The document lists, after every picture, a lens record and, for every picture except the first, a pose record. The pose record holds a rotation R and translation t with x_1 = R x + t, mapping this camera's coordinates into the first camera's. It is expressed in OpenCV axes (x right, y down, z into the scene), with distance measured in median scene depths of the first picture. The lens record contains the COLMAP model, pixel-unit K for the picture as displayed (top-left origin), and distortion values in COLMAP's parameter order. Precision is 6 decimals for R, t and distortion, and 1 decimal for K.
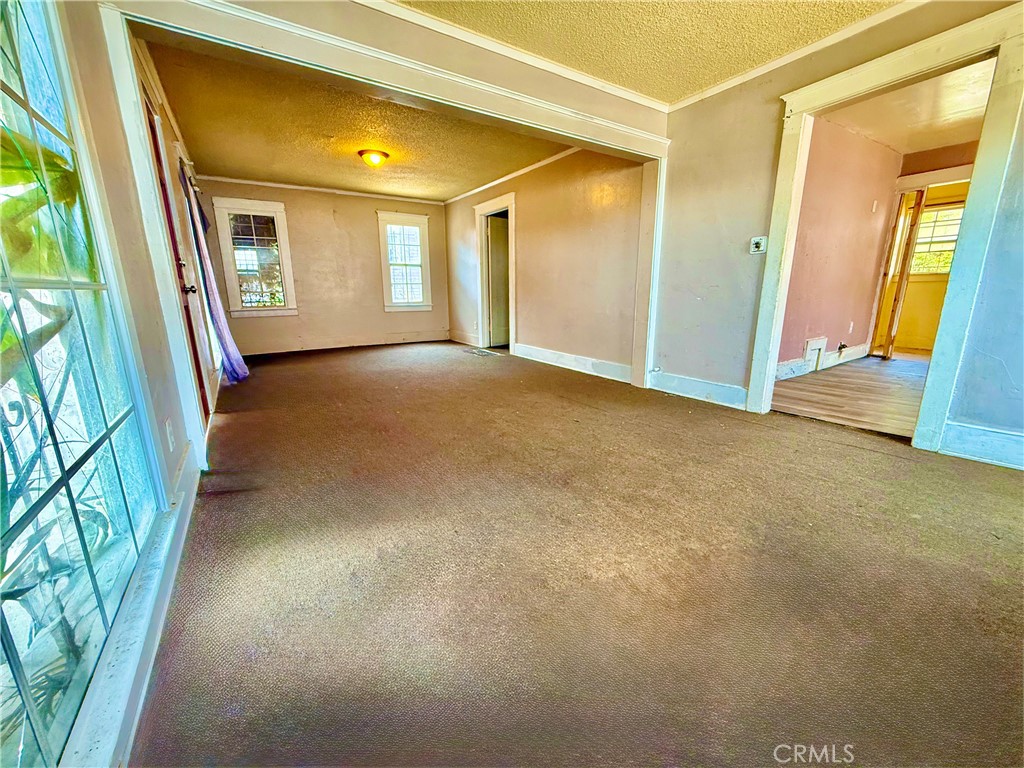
lens RADIAL K [[401.4, 0, 512.0], [0, 401.4, 384.0], [0, 0, 1]] dist [-0.000403, 0.004349]
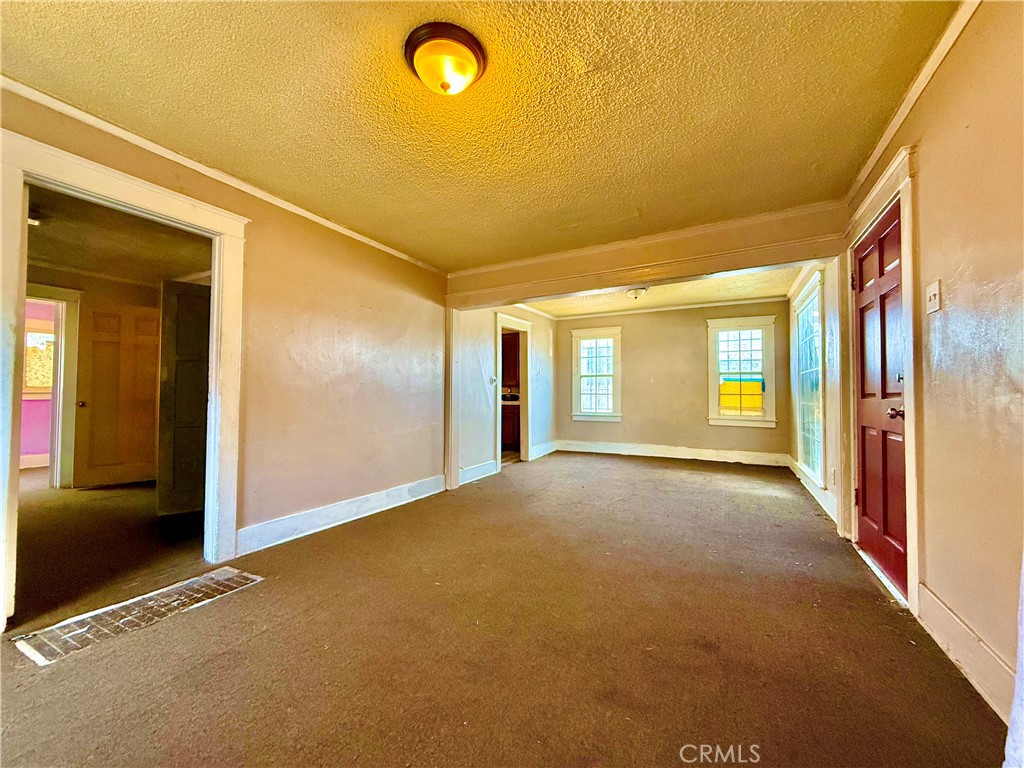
lens RADIAL K [[401.4, 0, 512.0], [0, 401.4, 384.0], [0, 0, 1]] dist [-0.000403, 0.004349]
pose [[-0.474730, 0.033260, 0.879503, -0.668986], [0.201289, 0.976904, 0.071706, -0.289272], [-0.856805, 0.211075, -0.470460, 1.171757]]
